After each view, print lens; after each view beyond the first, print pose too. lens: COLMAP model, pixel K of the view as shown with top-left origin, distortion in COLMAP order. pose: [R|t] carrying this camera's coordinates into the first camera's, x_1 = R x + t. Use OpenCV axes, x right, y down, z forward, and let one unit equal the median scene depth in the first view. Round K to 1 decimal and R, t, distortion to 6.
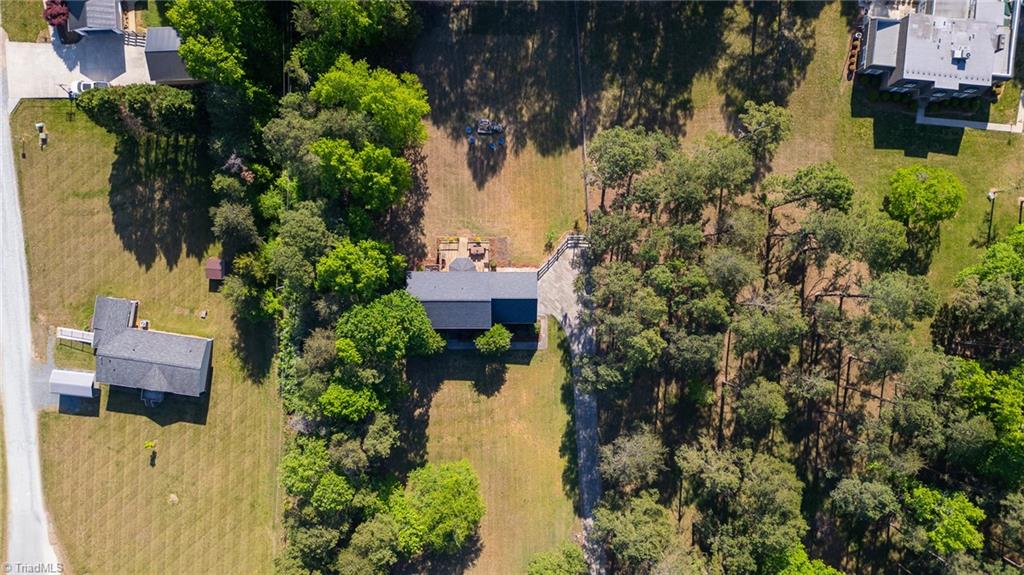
lens RADIAL K [[692.3, 0, 498.2], [0, 692.3, 285.4], [0, 0, 1]] dist [0.066226, -0.073348]
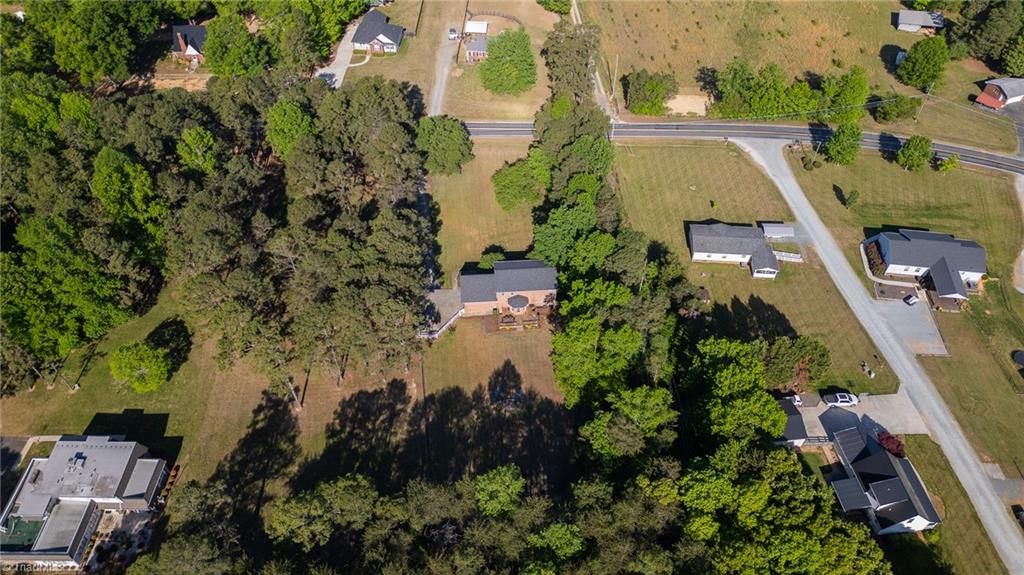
lens RADIAL K [[731.9, 0, 528.6], [0, 731.9, 285.5], [0, 0, 1]] dist [0.060008, -0.059140]
pose [[-0.996265, 0.056589, -0.065227, 0.015825], [-0.085792, -0.734587, 0.673069, -0.915906], [-0.009826, 0.676150, 0.736698, -0.044510]]
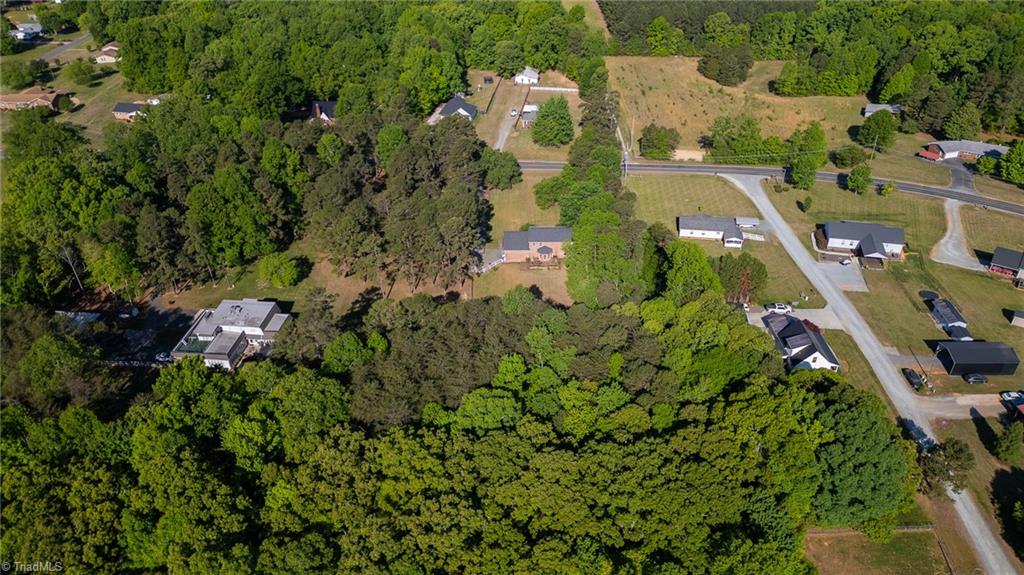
lens RADIAL K [[731.9, 0, 528.6], [0, 731.9, 285.5], [0, 0, 1]] dist [0.060008, -0.059140]
pose [[-0.999862, 0.007663, 0.014737, -0.036657], [0.008040, -0.553085, 0.833086, -1.611533], [0.014535, 0.833090, 0.552947, 0.024532]]
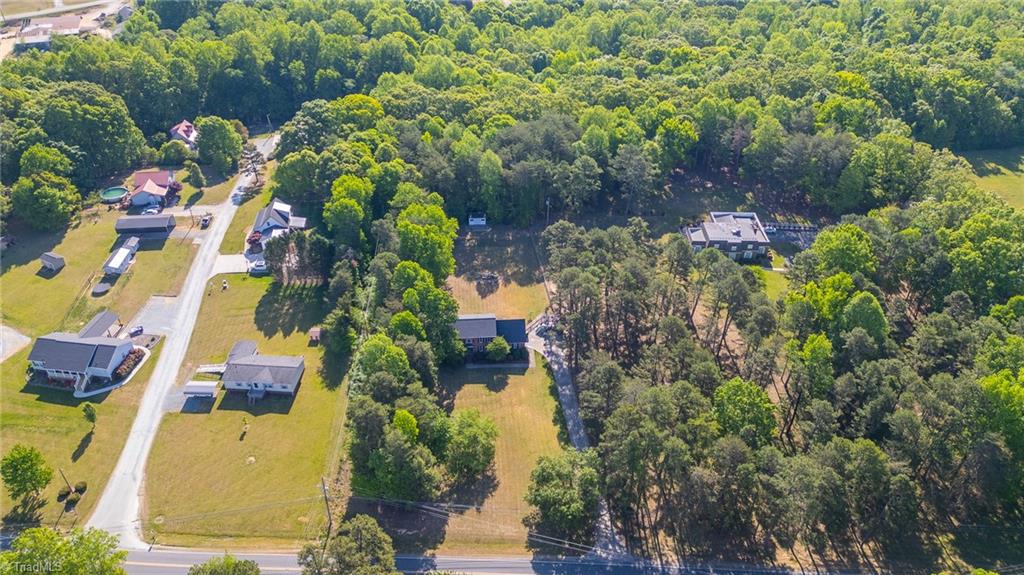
lens RADIAL K [[692.3, 0, 498.2], [0, 692.3, 285.4], [0, 0, 1]] dist [0.066226, -0.073348]
pose [[0.998387, -0.033756, 0.045649, -0.067815], [0.056774, 0.593802, -0.802606, 1.153160], [-0.000014, 0.803903, 0.594761, 0.002257]]
